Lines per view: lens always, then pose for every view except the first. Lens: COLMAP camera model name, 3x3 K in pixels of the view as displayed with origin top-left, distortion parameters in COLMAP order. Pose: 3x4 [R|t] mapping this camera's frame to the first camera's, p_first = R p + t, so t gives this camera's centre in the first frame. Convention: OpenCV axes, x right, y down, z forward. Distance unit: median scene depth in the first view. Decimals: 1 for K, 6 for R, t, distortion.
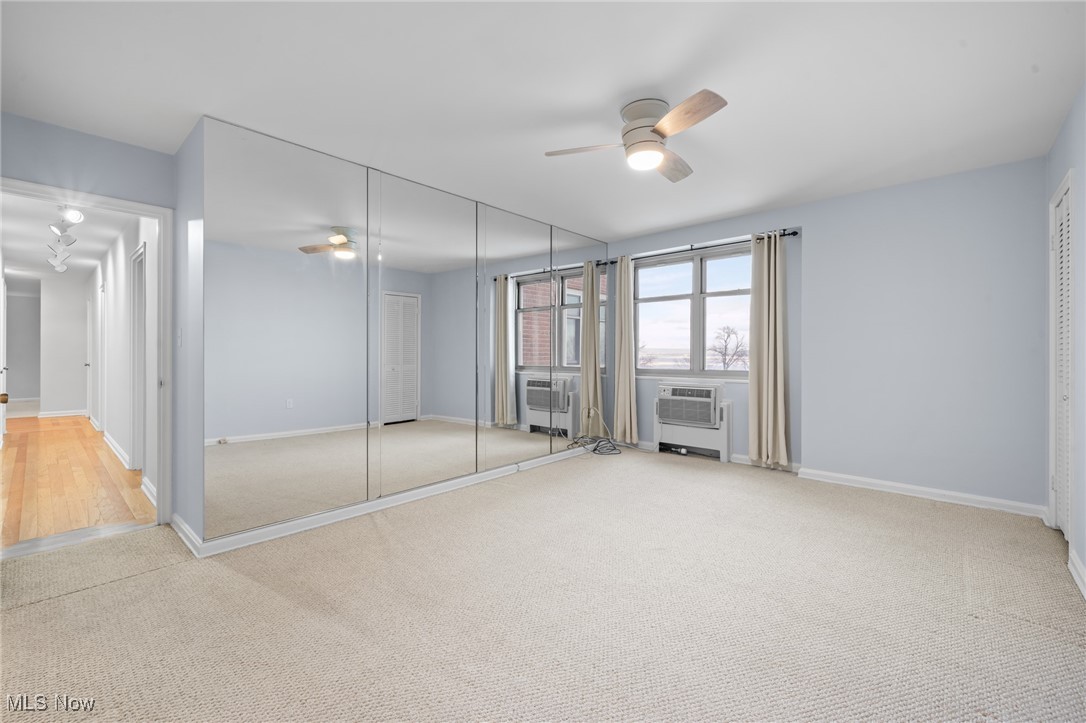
lens RADIAL K [[451.9, 0, 543.1], [0, 451.9, 355.7], [0, 0, 1]] dist [-0.000463, -0.000088]
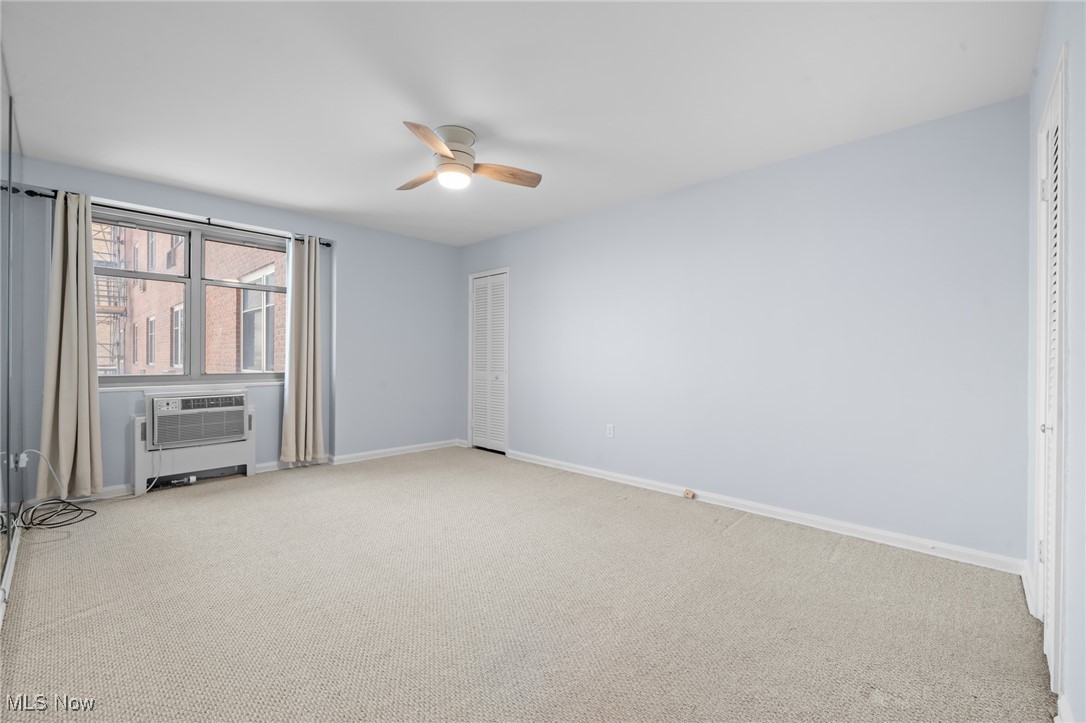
lens RADIAL K [[466.9, 0, 525.5], [0, 466.9, 362.5], [0, 0, 1]] dist [0.000119, 0.000091]
pose [[0.040833, -0.014370, 0.999063, -0.497612], [-0.000939, 0.999896, 0.014420, -0.001787], [-0.999166, -0.001527, 0.040815, 0.423043]]
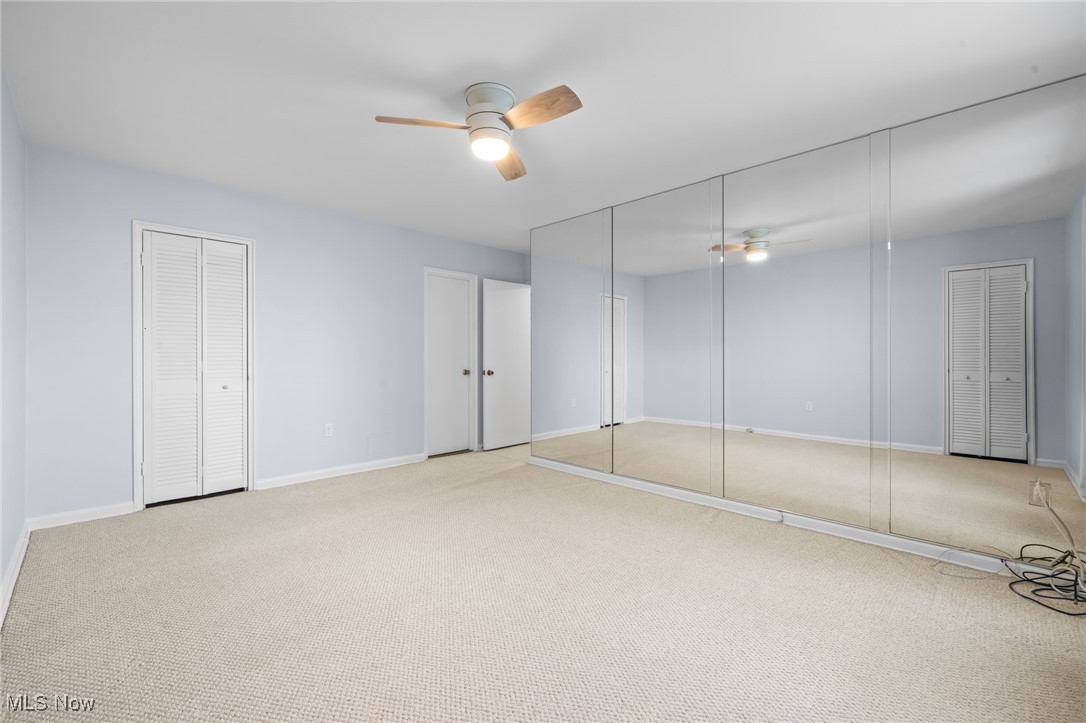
lens RADIAL K [[451.9, 0, 543.1], [0, 451.9, 355.7], [0, 0, 1]] dist [-0.000463, -0.000088]
pose [[-0.045833, -0.006556, -0.998928, 0.637390], [-0.001422, 0.999978, -0.006497, 0.003263], [0.998948, 0.001123, -0.045842, 0.640933]]
